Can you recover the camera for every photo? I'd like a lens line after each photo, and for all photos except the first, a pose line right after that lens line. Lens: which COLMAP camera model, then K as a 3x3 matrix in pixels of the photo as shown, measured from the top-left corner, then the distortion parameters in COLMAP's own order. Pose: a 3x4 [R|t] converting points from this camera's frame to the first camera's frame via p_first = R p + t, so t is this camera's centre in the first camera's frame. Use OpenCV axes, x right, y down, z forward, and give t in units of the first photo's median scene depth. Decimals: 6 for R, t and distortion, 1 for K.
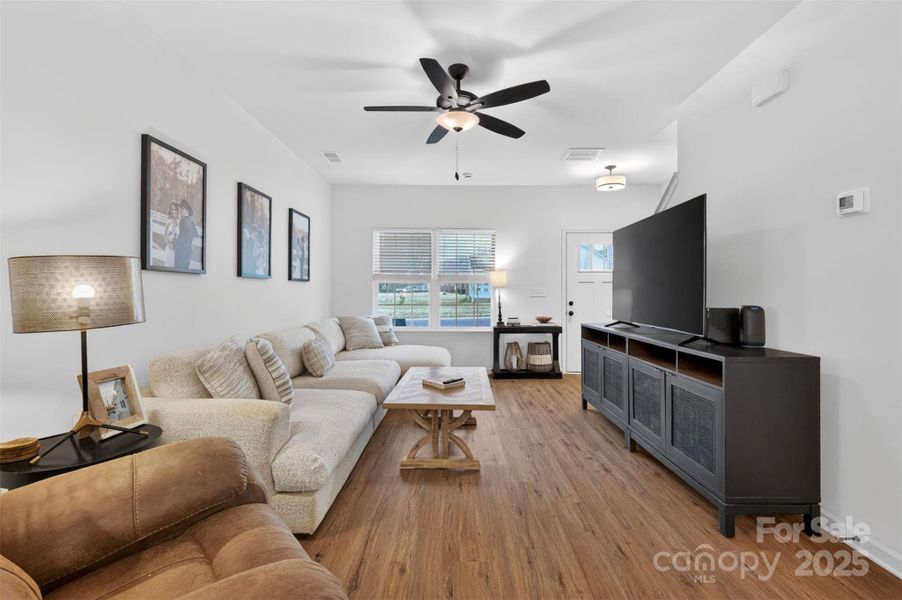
lens RADIAL K [[378.6, 0, 450.0], [0, 378.6, 292.2], [0, 0, 1]] dist [-0.000006, 0.000220]
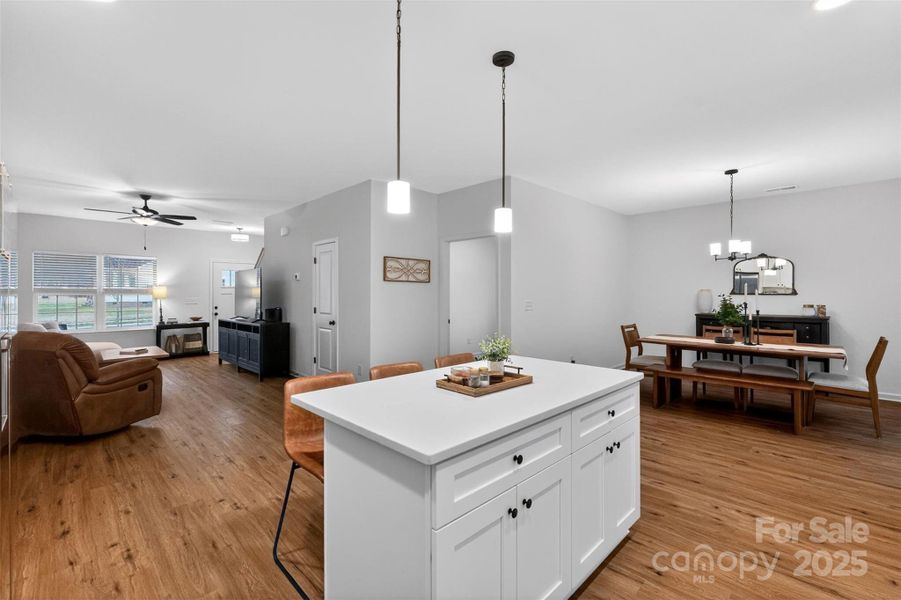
lens RADIAL K [[392.5, 0, 450.6], [0, 392.5, 295.0], [0, 0, 1]] dist [-0.000170, -0.000365]
pose [[0.692219, -0.005807, 0.721664, -0.188223], [0.000996, 0.999974, 0.007092, -0.034194], [-0.721687, -0.004190, 0.692207, -0.858950]]
